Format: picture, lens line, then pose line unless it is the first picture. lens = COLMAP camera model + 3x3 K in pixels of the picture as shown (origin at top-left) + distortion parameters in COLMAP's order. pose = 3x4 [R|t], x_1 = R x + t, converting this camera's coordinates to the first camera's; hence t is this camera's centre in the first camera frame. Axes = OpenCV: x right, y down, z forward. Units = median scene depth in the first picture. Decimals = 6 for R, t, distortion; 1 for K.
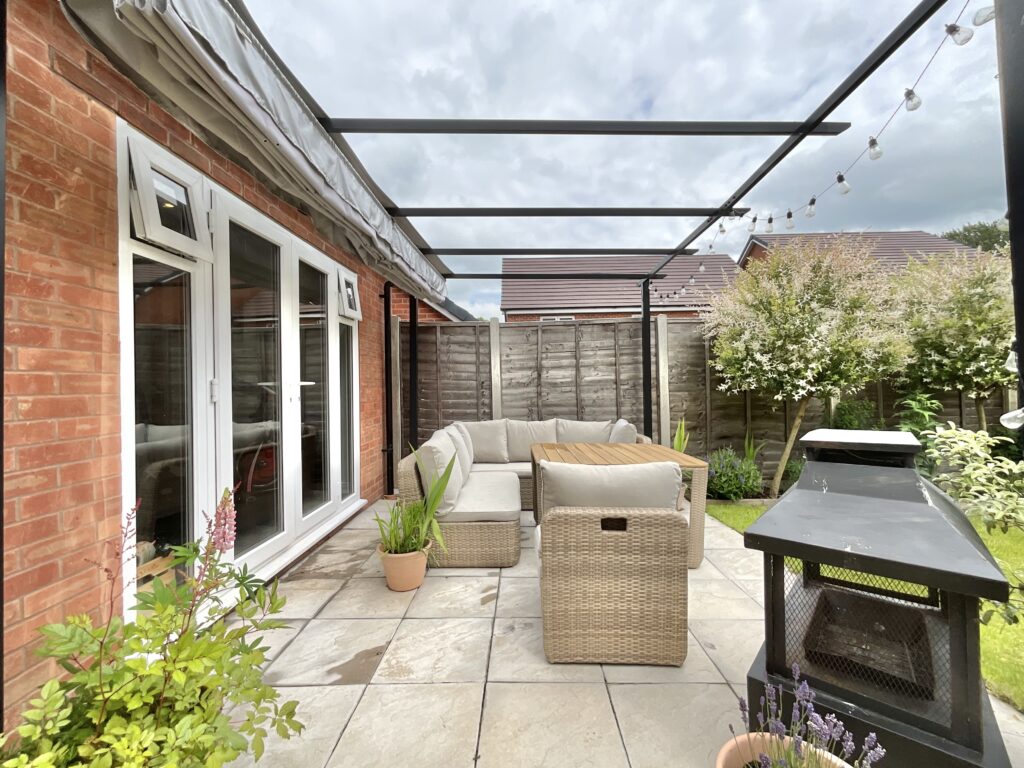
lens RADIAL K [[417.5, 0, 511.5], [0, 417.5, 402.5], [0, 0, 1]] dist [-0.001035, 0.000345]
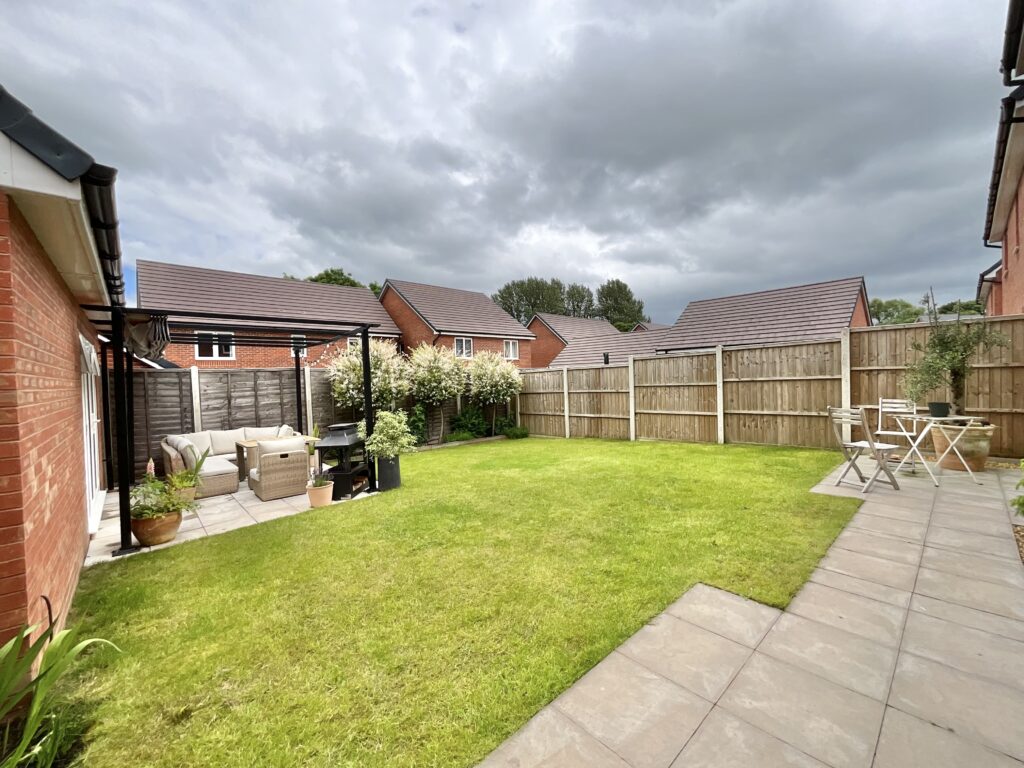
lens RADIAL K [[417.5, 0, 505.2], [0, 417.5, 380.0], [0, 0, 1]] dist [-0.001035, 0.000345]
pose [[0.732997, -0.011309, 0.680138, -0.253184], [0.046524, 0.998354, -0.033540, -0.046925], [-0.678639, 0.056228, 0.732316, -0.941384]]
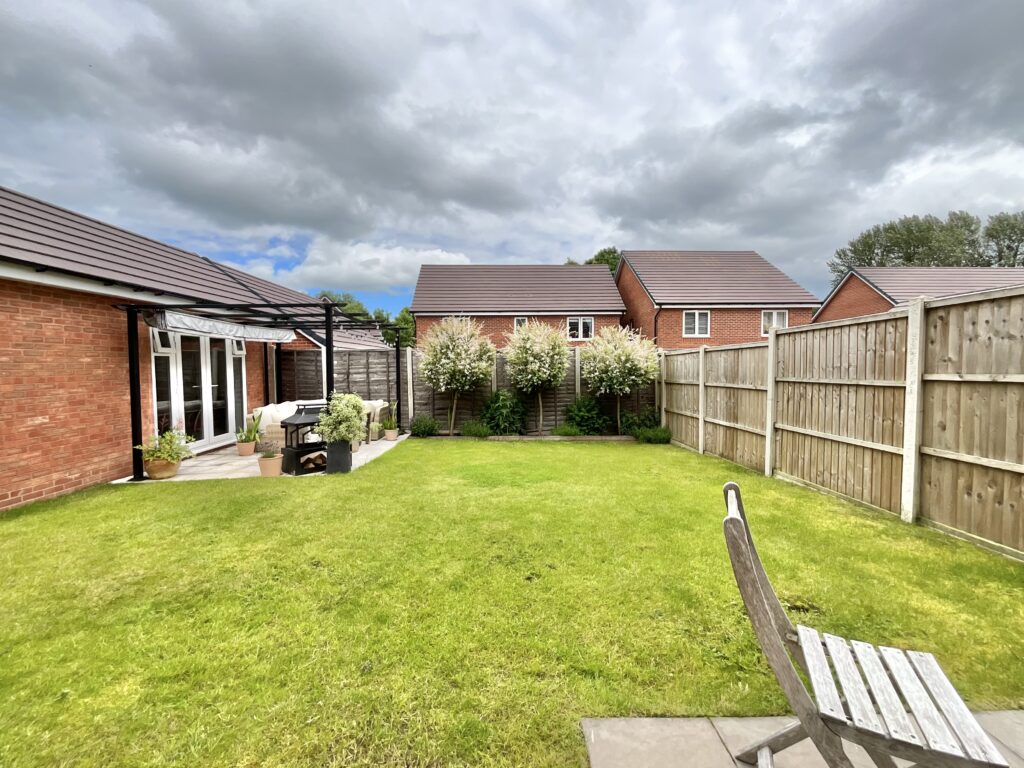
lens RADIAL K [[417.5, 0, 501.6], [0, 417.5, 396.5], [0, 0, 1]] dist [-0.001035, 0.000345]
pose [[0.999562, 0.004453, 0.029246, 0.742164], [-0.005541, 0.999291, 0.037239, -0.051611], [-0.029060, -0.037385, 0.998878, -1.004946]]
